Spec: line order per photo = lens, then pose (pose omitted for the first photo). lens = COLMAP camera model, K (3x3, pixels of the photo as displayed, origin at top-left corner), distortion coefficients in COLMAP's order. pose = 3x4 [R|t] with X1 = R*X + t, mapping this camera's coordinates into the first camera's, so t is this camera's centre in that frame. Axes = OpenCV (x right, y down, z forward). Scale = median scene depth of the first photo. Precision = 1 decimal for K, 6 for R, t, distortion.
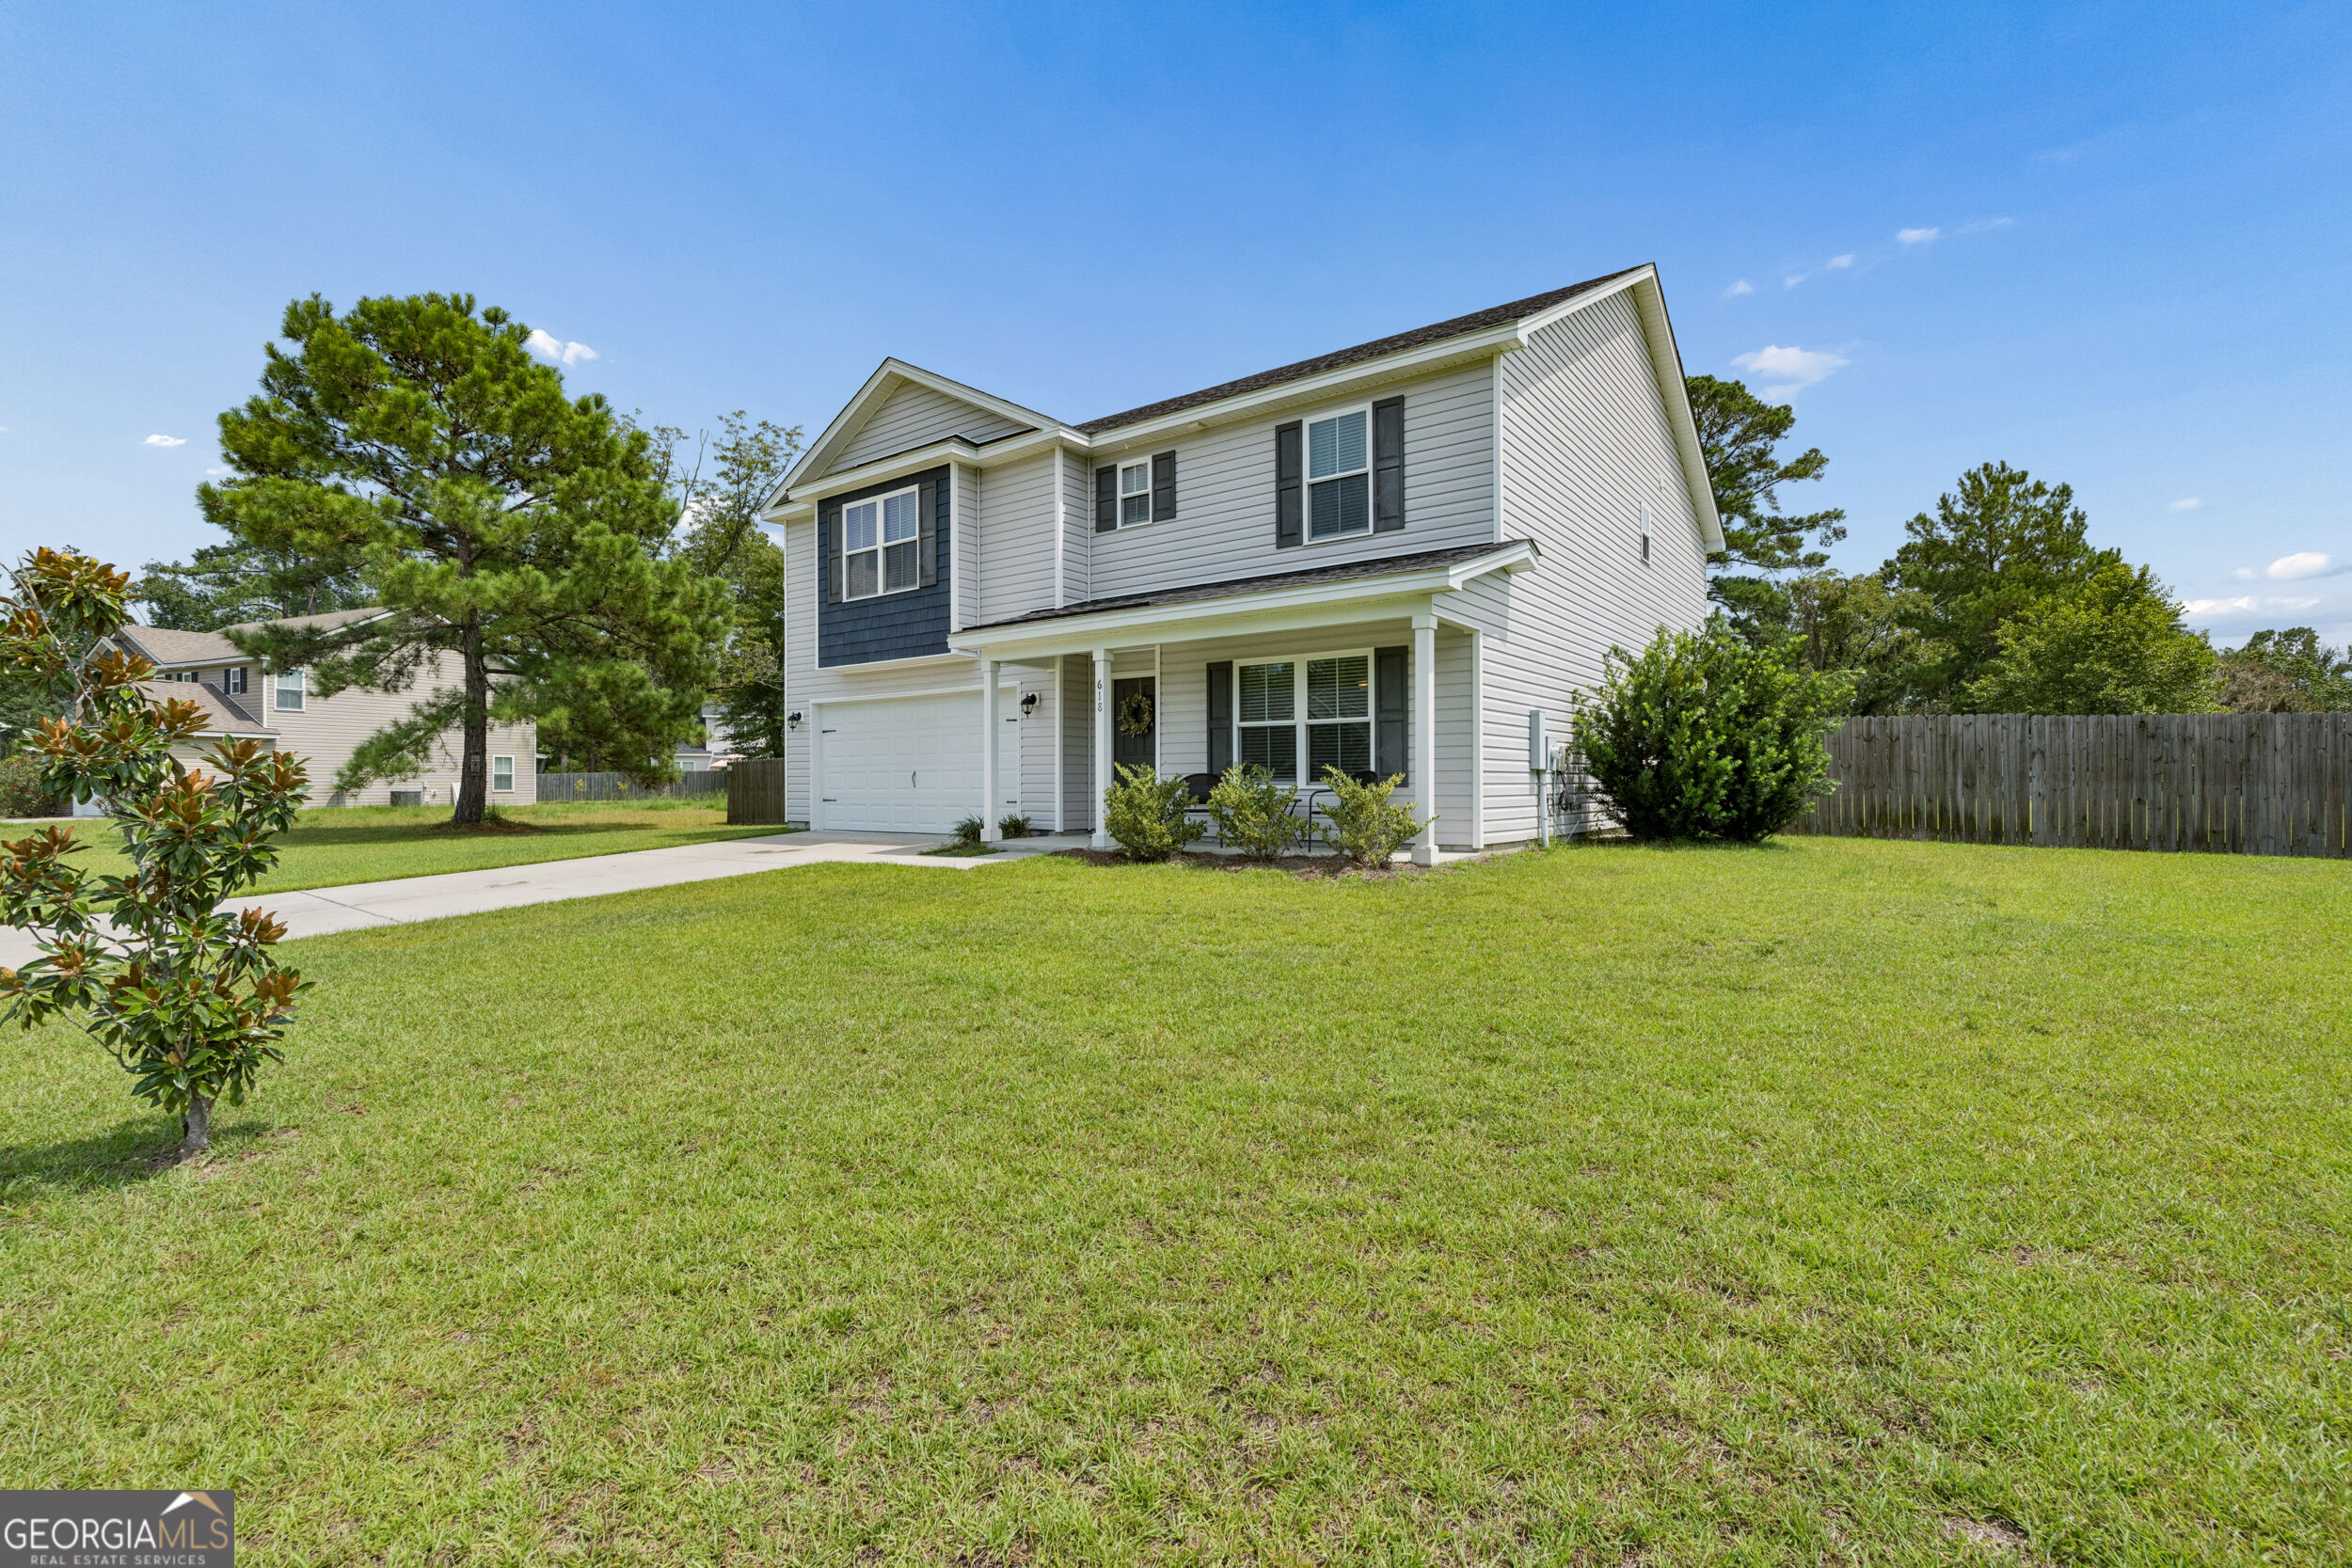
lens RADIAL K [[1035.6, 0, 1162.4], [0, 1035.6, 787.5], [0, 0, 1]] dist [-0.001322, 0.000092]
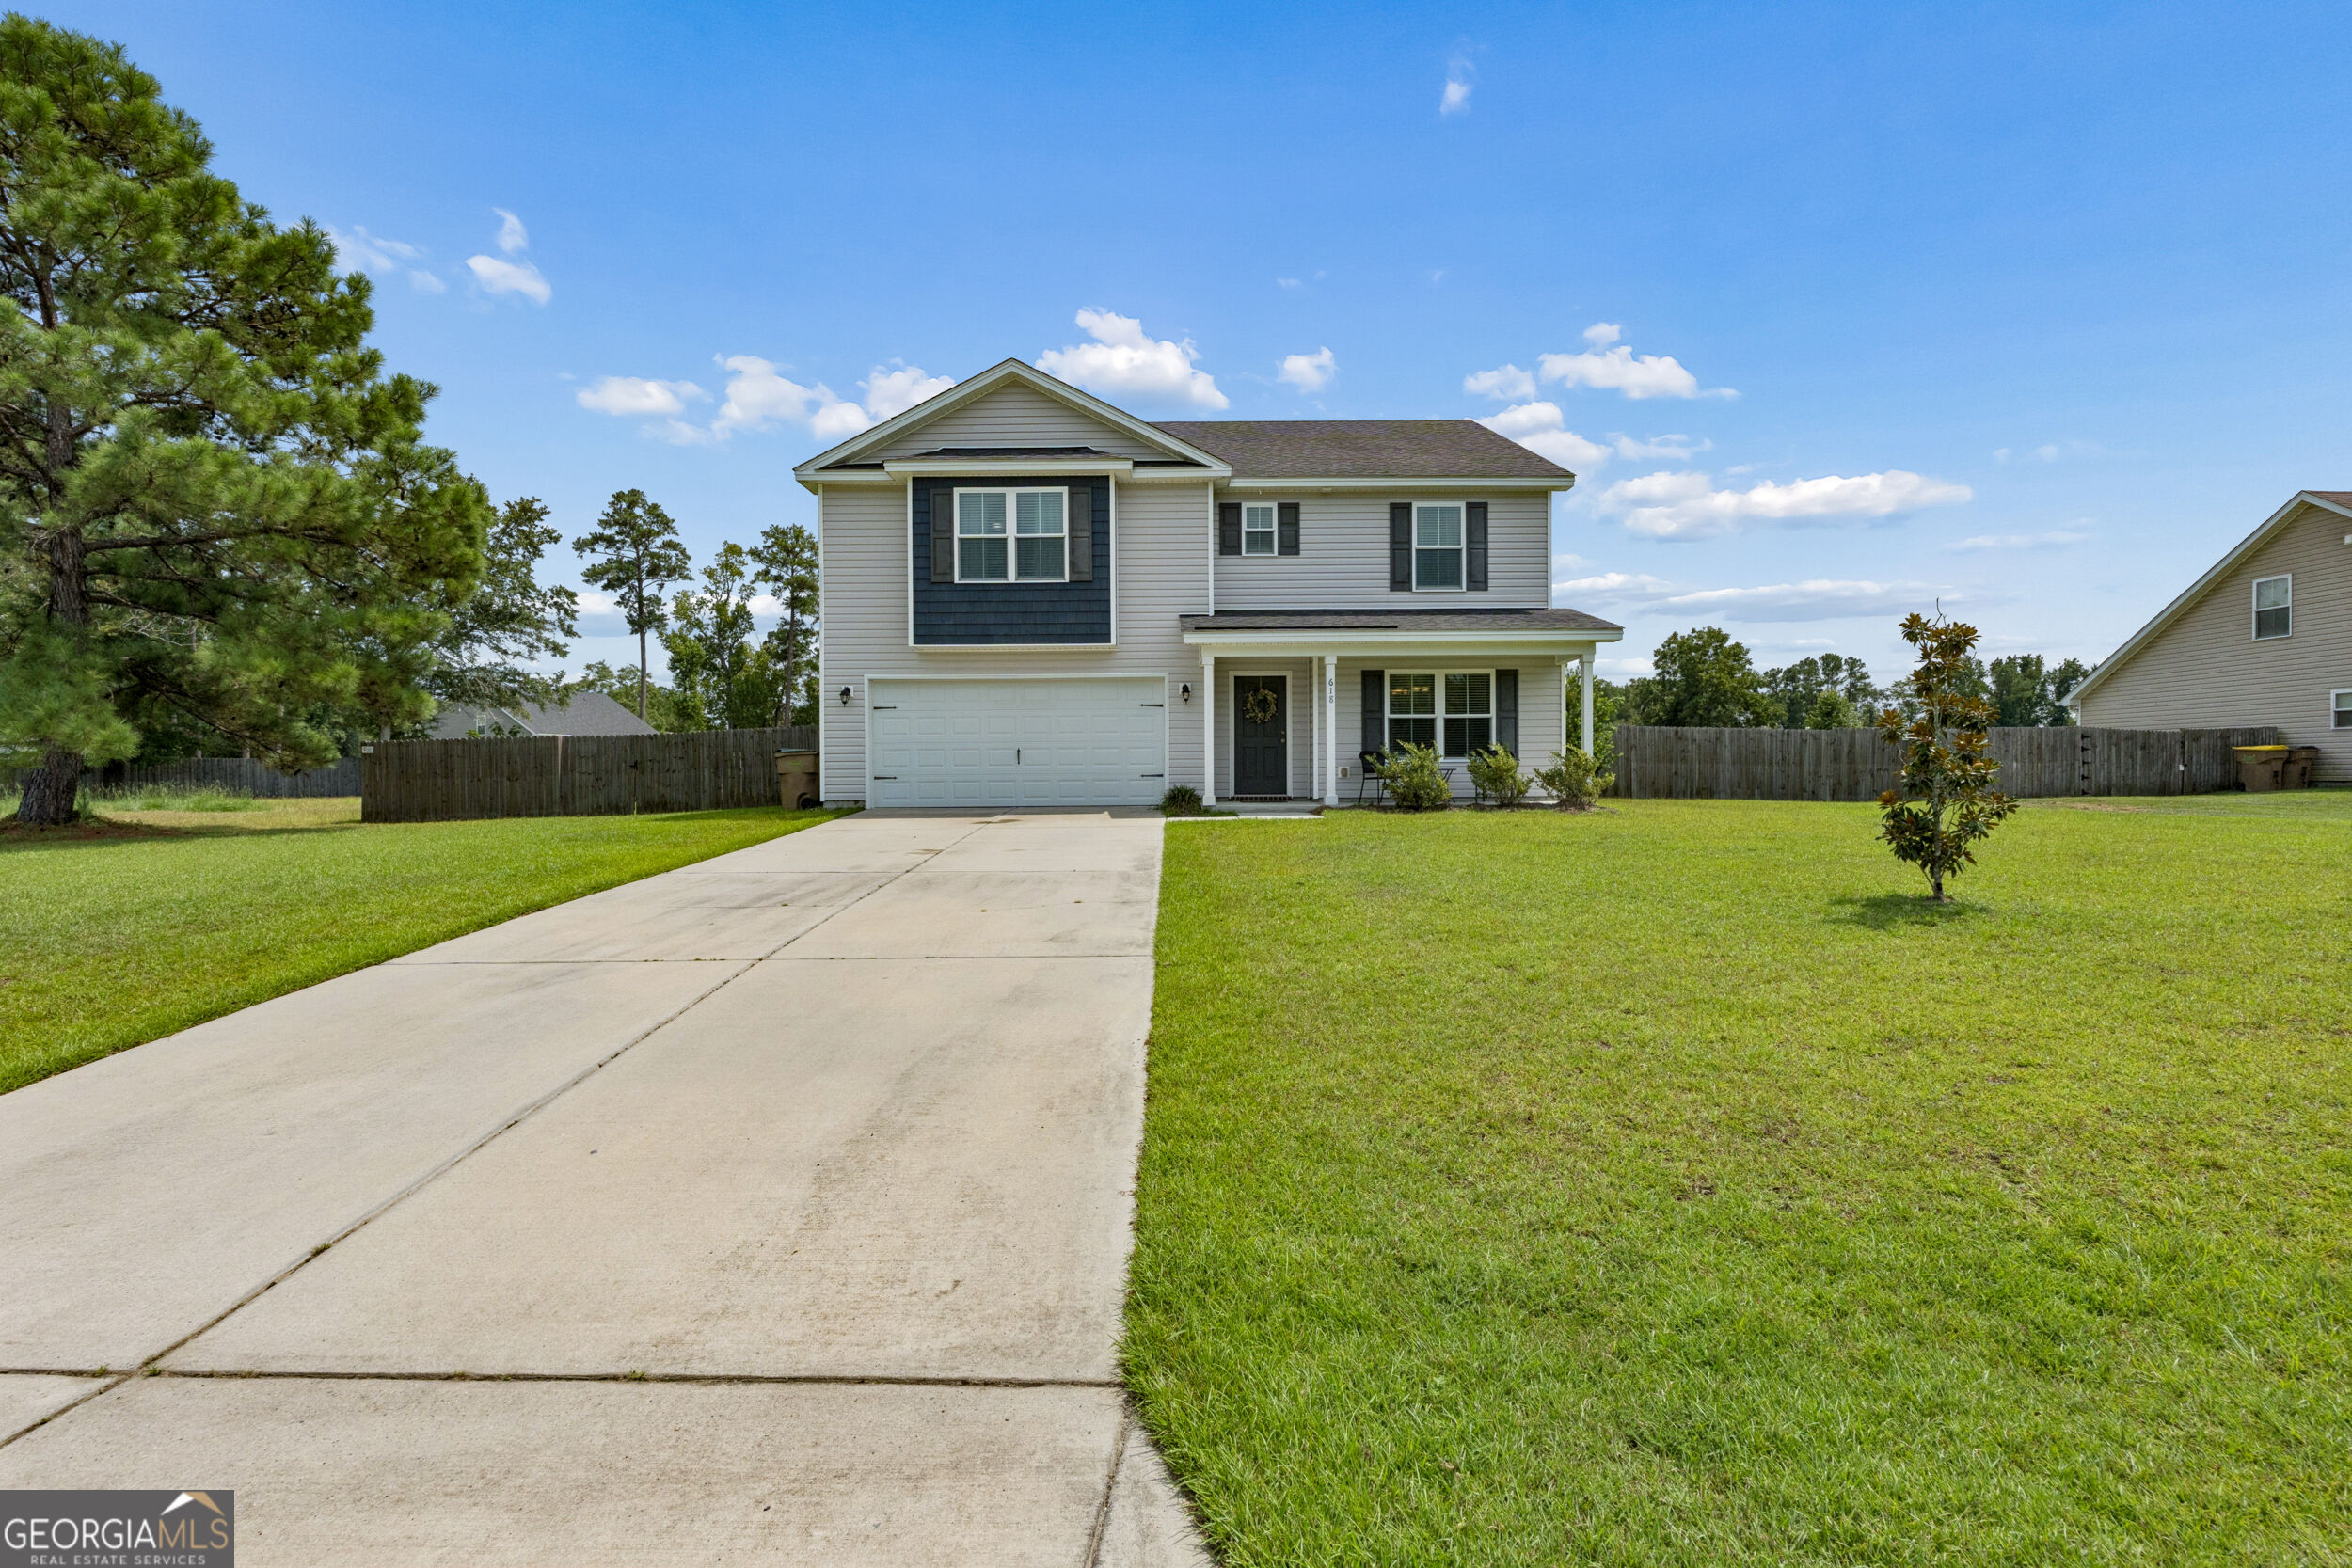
lens RADIAL K [[1049.1, 0, 1172.3], [0, 1049.1, 771.9], [0, 0, 1]] dist [0.000014, -0.000038]
pose [[0.798482, 0.006449, 0.601984, -0.931058], [0.005470, 0.999824, -0.017965, 0.034212], [-0.601994, 0.017638, 0.798306, 0.055844]]
